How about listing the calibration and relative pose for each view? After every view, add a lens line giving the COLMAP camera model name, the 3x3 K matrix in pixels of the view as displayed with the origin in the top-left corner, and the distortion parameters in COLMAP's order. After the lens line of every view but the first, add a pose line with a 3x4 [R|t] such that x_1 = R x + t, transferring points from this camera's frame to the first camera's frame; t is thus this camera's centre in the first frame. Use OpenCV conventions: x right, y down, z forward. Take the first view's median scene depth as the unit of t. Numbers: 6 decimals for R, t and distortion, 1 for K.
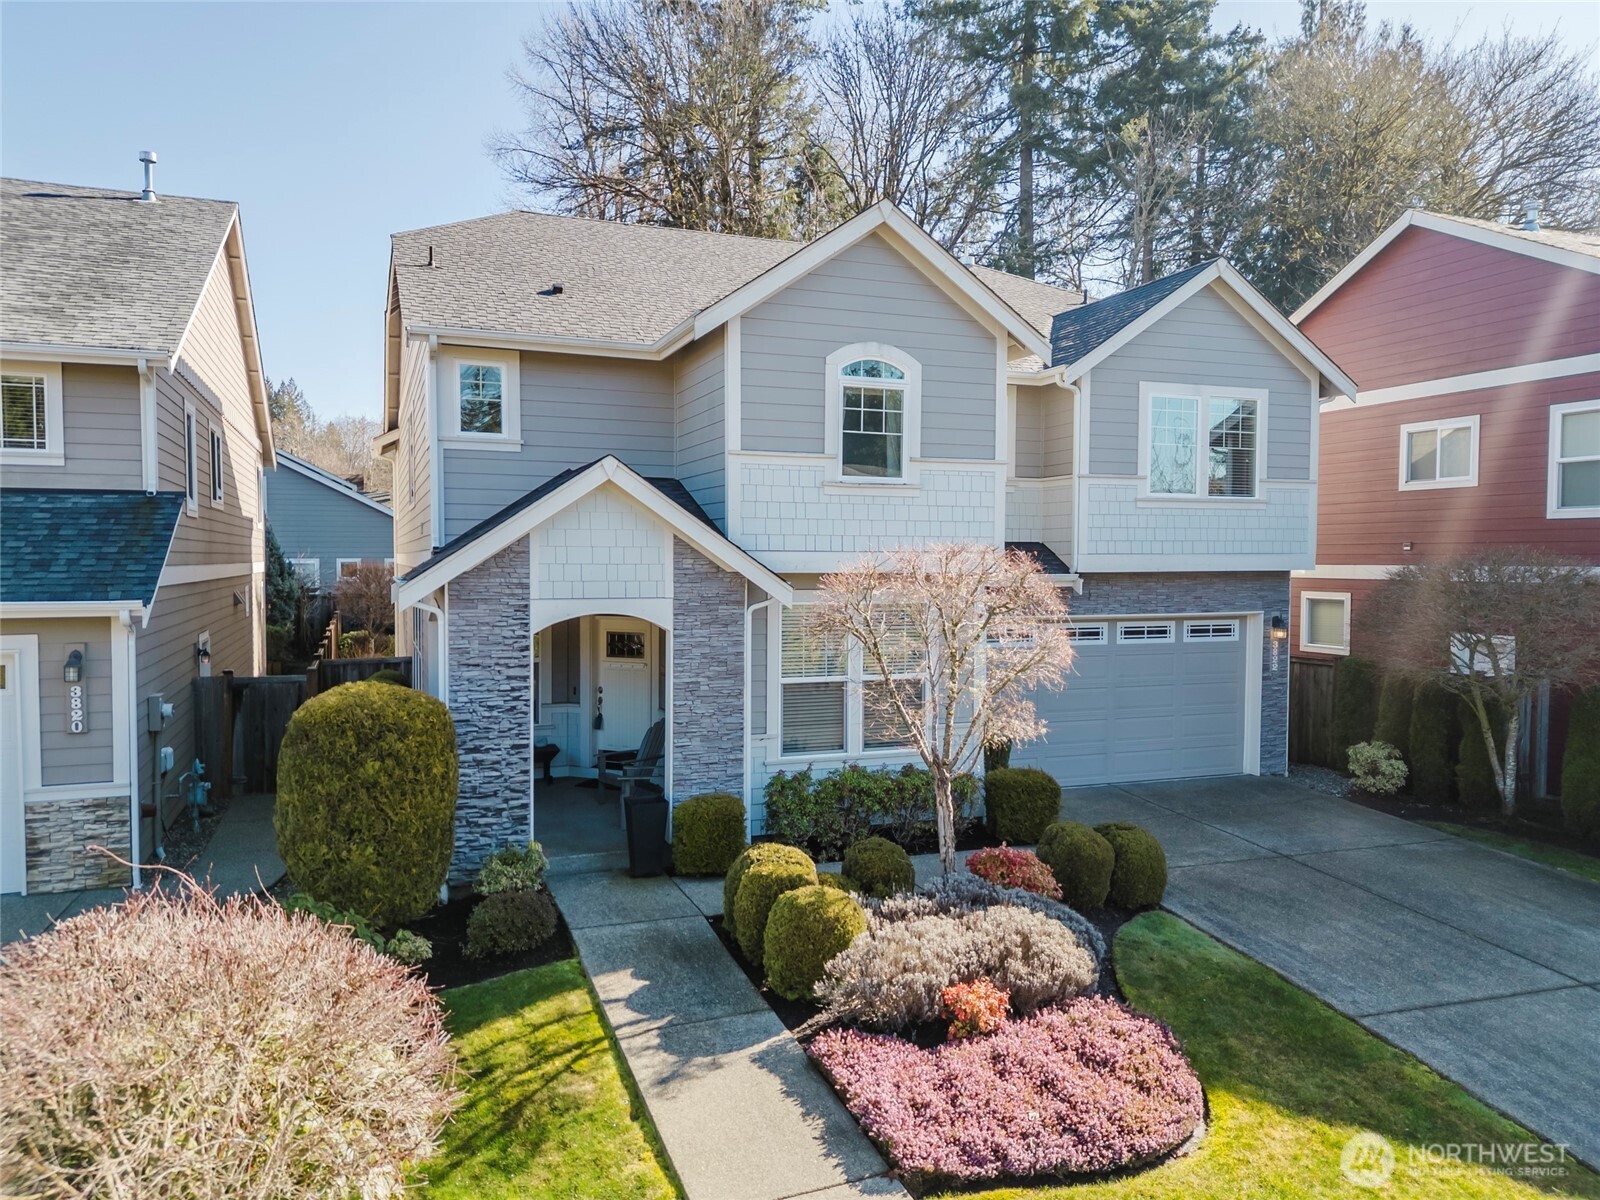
lens RADIAL K [[1119.4, 0, 798.6], [0, 1119.4, 600.0], [0, 0, 1]] dist [0.056322, -0.037822]
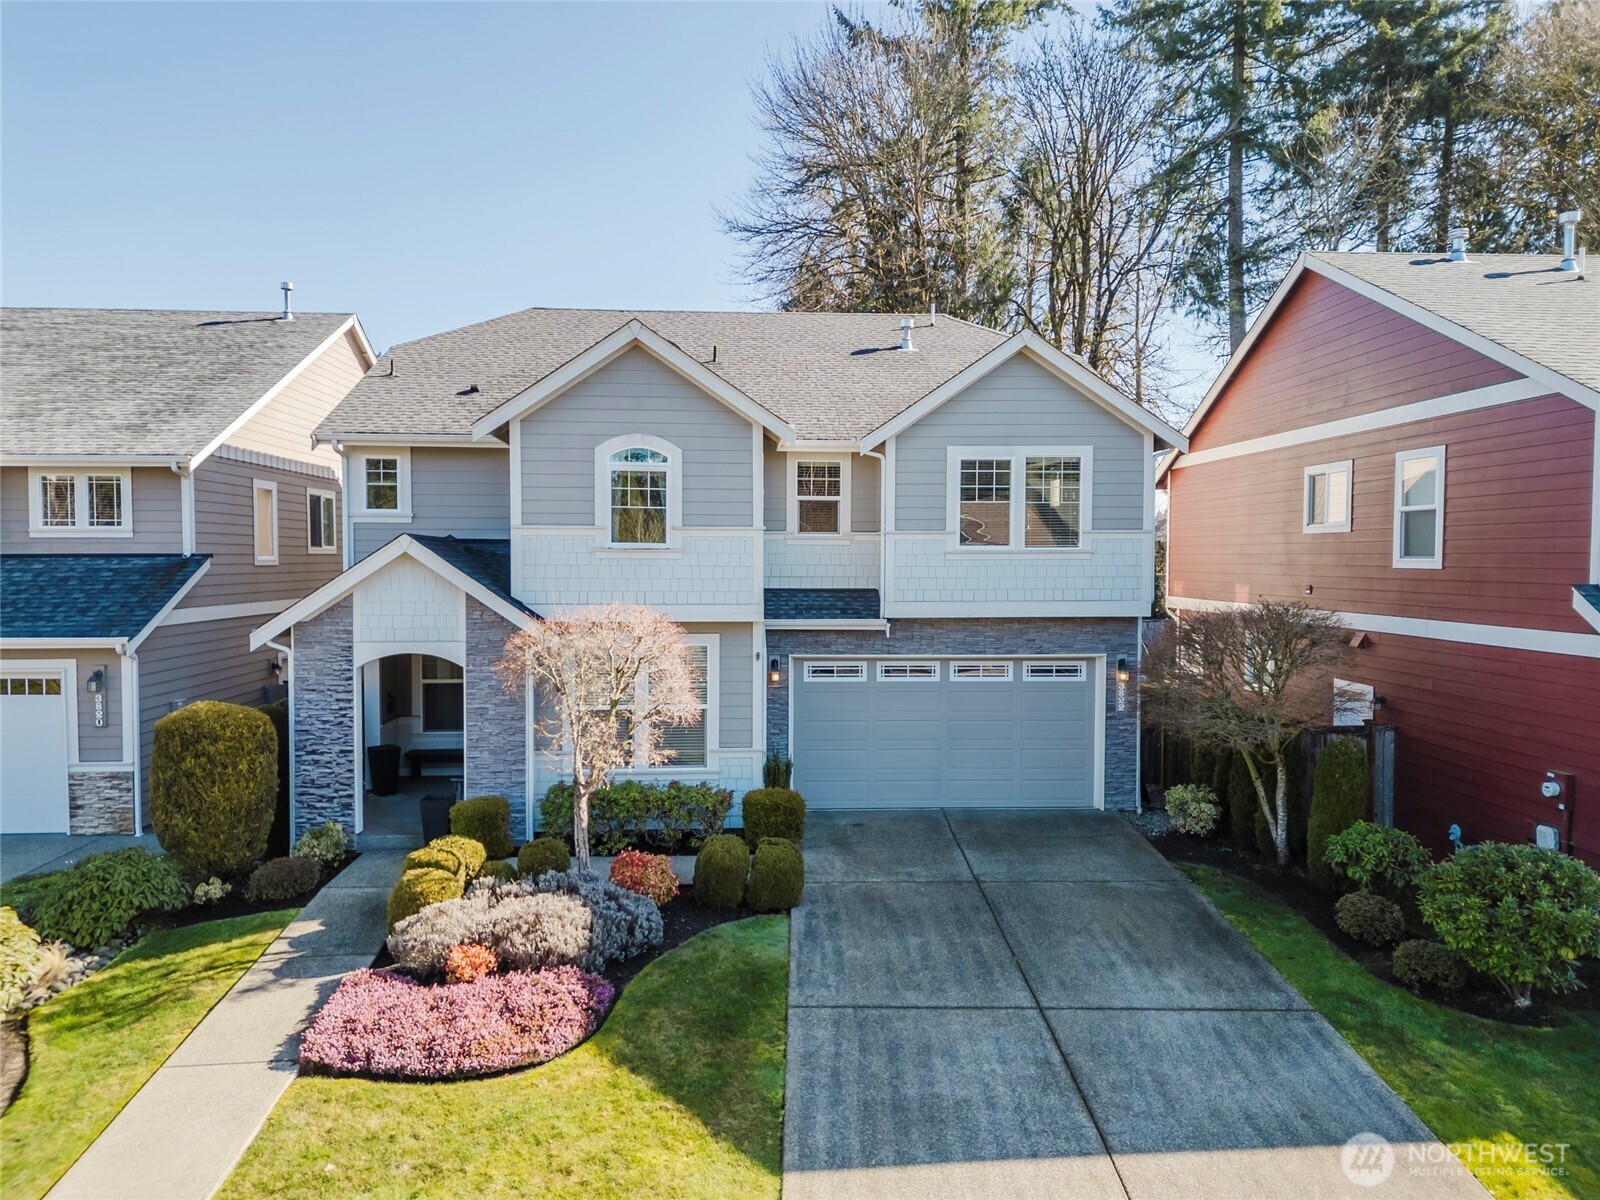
lens RADIAL K [[1119.4, 0, 800.4], [0, 1119.4, 598.3], [0, 0, 1]] dist [0.056322, -0.037822]
pose [[0.953803, 0.009780, -0.300275, 0.641485], [-0.010109, 0.999949, 0.000456, -0.055866], [0.300264, 0.002600, 0.953853, -0.117755]]
